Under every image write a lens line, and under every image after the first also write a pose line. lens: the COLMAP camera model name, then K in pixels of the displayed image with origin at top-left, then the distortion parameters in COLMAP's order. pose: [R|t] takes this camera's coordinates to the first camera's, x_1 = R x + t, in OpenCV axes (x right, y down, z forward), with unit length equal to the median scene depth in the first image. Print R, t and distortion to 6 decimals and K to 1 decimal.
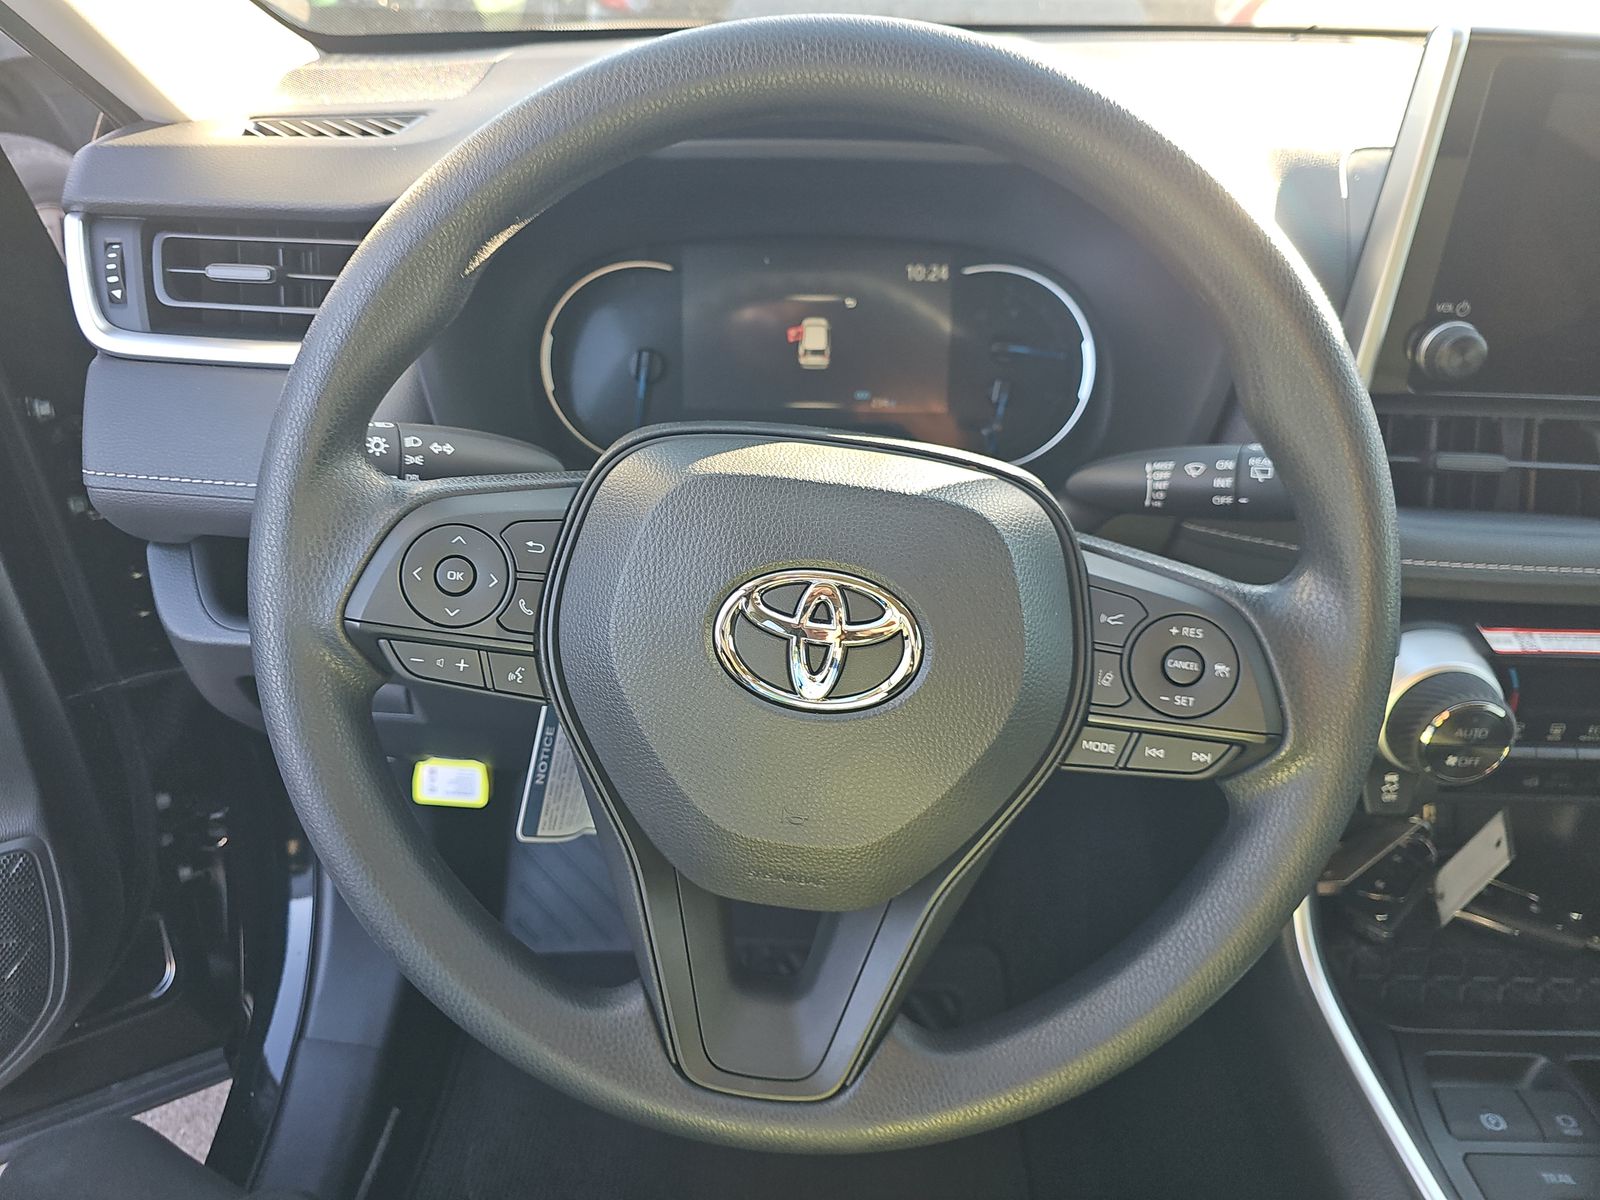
lens RADIAL K [[1072.6, 0, 794.7], [0, 1072.6, 611.4], [0, 0, 1]] dist [-0.019247, 0.005635]
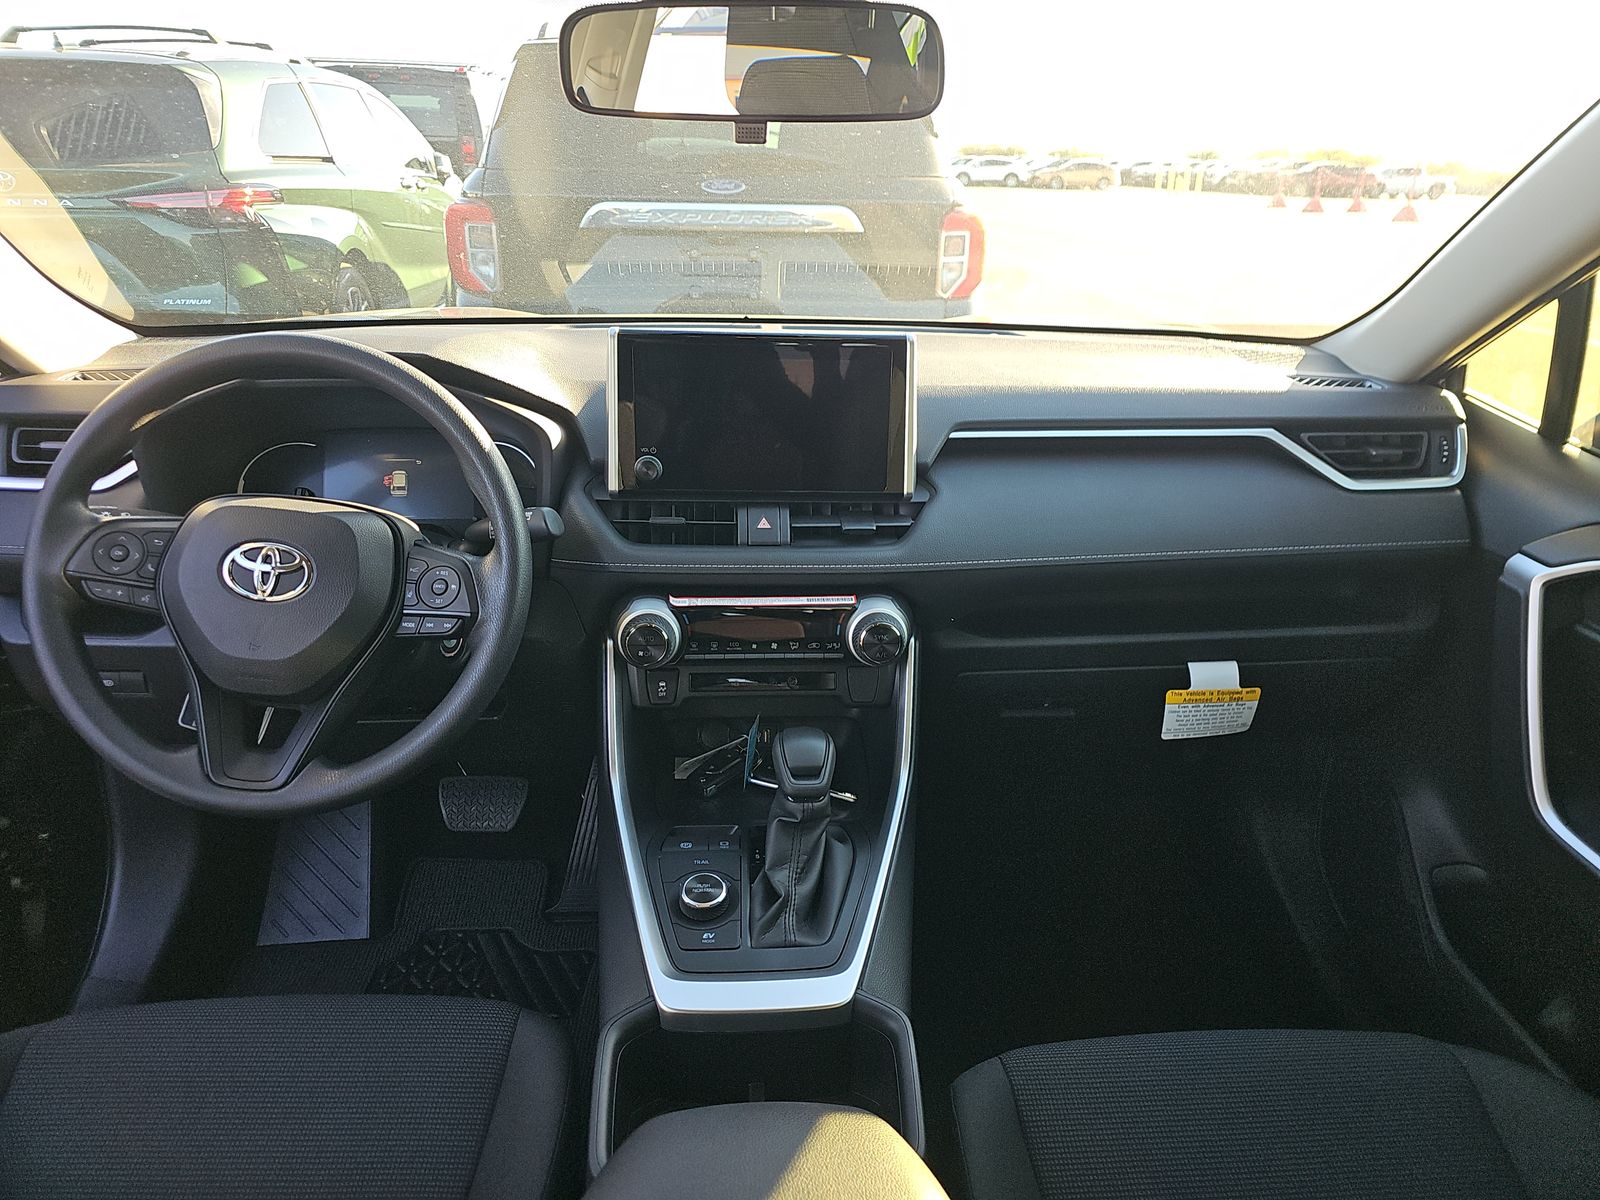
lens RADIAL K [[1072.6, 0, 808.6], [0, 1072.6, 594.9], [0, 0, 1]] dist [-0.019247, 0.005635]
pose [[0.996533, -0.021304, 0.080428, 0.967655], [0.038846, 0.973970, -0.223324, 0.615929], [-0.073577, 0.225674, 0.971420, -1.310160]]
